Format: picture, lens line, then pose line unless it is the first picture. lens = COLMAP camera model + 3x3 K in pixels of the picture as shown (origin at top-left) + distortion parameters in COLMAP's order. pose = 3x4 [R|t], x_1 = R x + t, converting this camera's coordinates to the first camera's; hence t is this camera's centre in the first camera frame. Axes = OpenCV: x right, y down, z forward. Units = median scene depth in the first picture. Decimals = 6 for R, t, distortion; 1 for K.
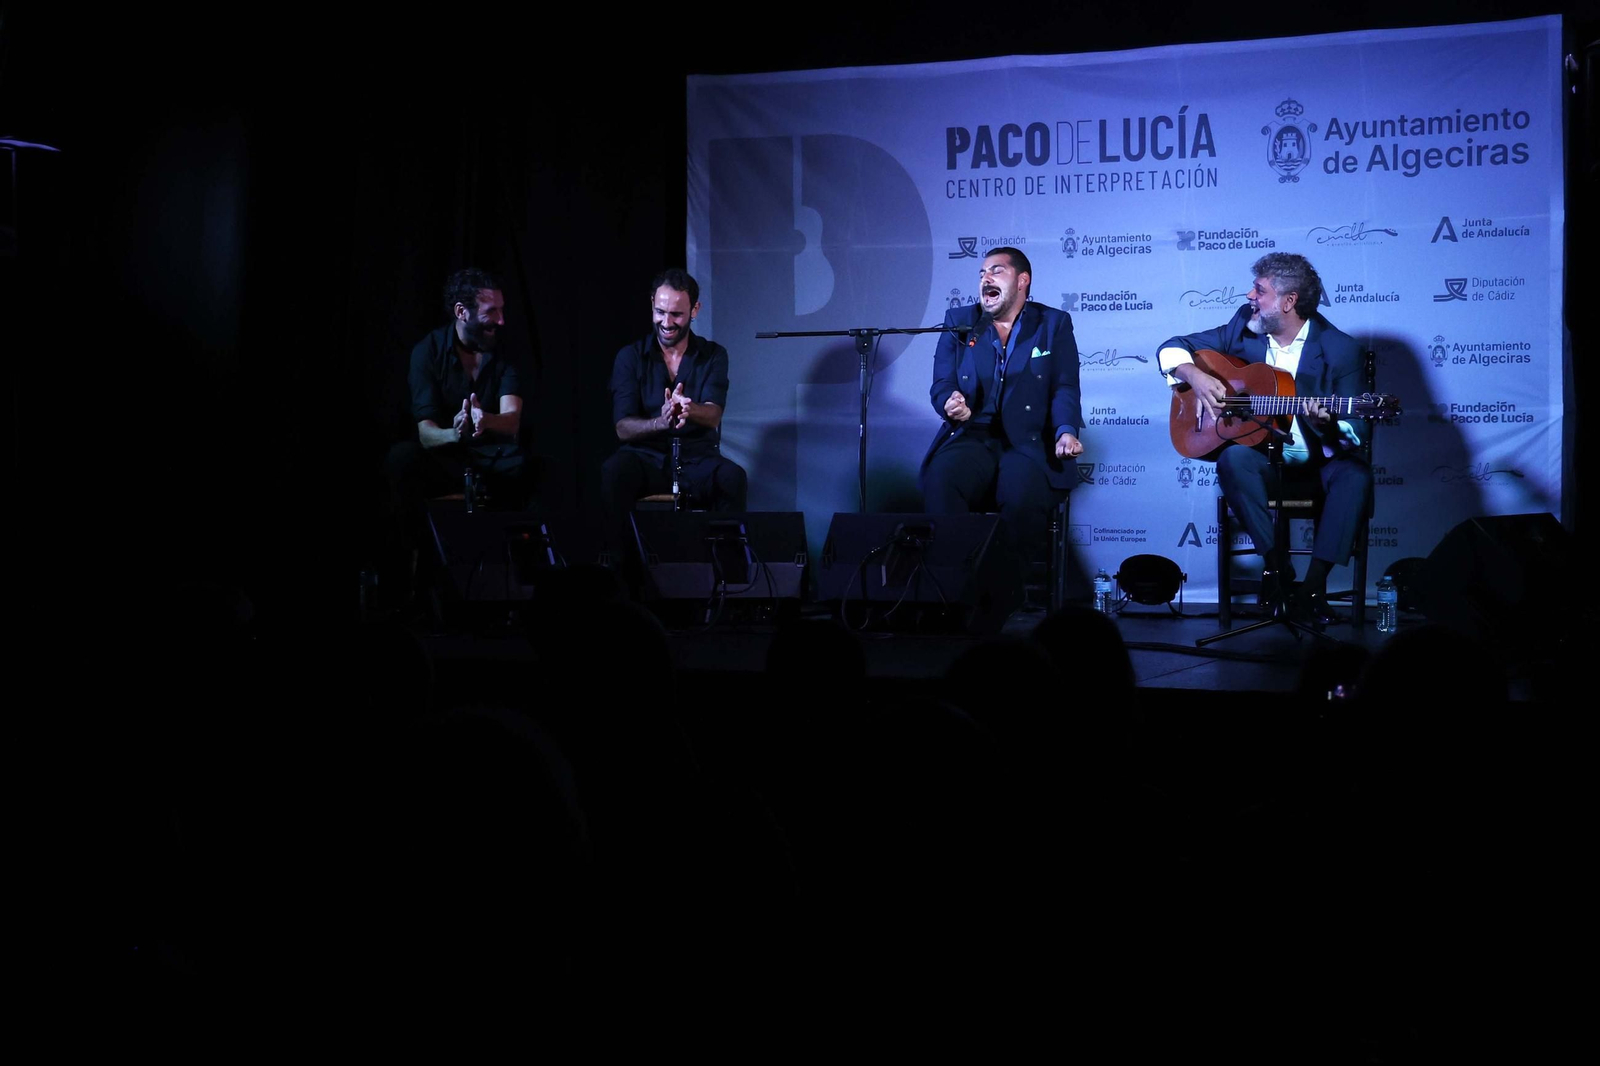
lens RADIAL K [[2574.5, 0, 800.0], [0, 2574.5, 533.0], [0, 0, 1]] dist [0.025847, 0.054004]
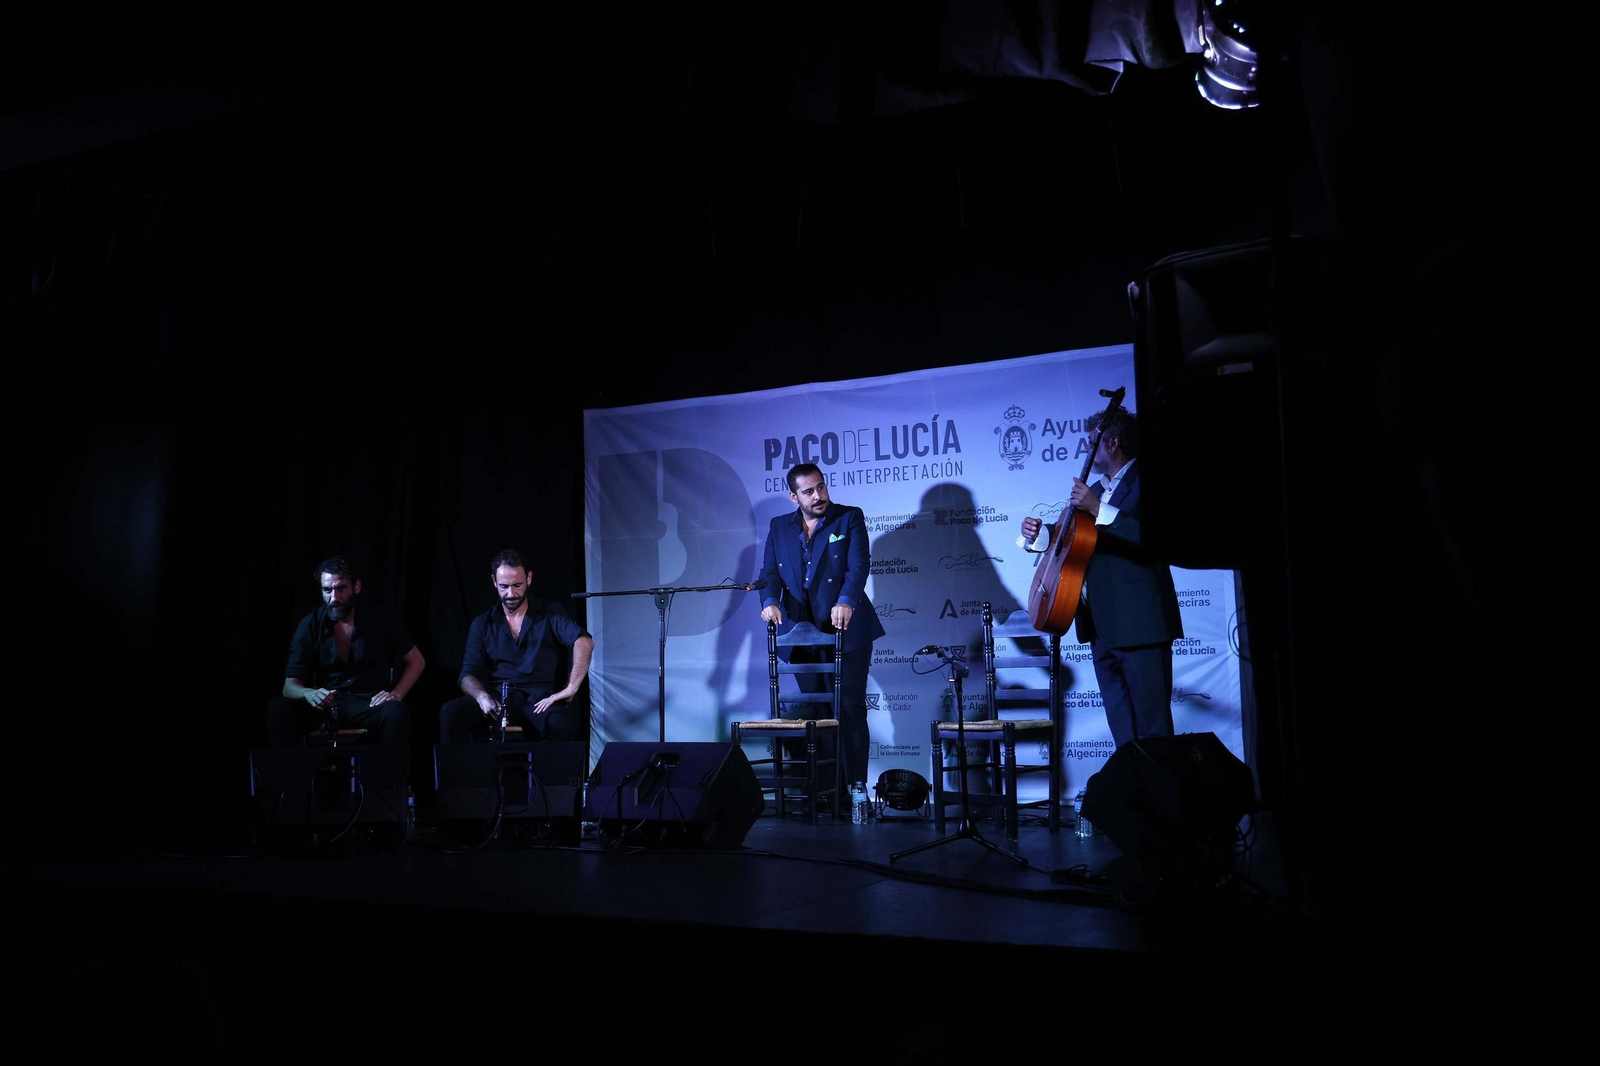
lens RADIAL K [[1490.0, 0, 808.0], [0, 1490.0, 527.0], [0, 0, 1]] dist [-0.009461, 0.101845]
pose [[0.997968, -0.026413, -0.057993, 0.125534], [0.018327, 0.990570, -0.135780, -0.009449], [0.061032, 0.134441, 0.989040, 0.261347]]
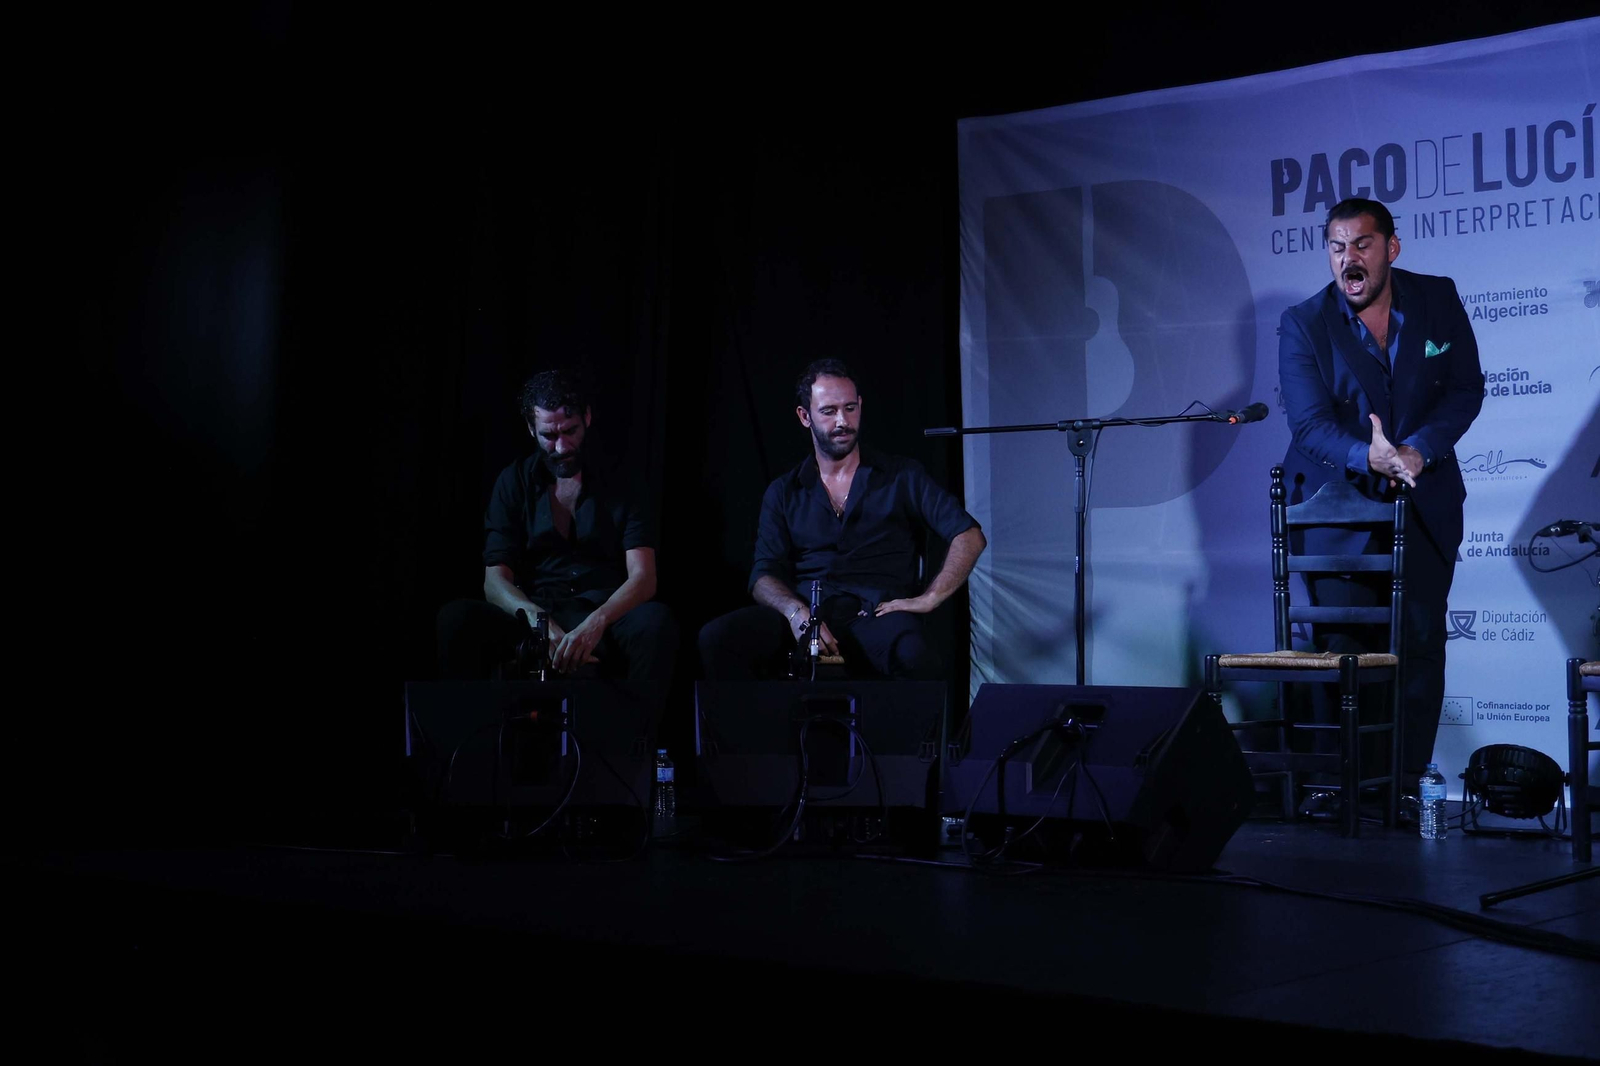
lens RADIAL K [[2461.8, 0, 800.0], [0, 2461.8, 533.0], [0, 0, 1]] dist [0.012684, 0.088223]
pose [[0.958322, -0.013985, -0.285348, 0.131560], [-0.003254, 0.998202, -0.059852, -0.007116], [0.285672, 0.058286, 0.956553, 0.294877]]
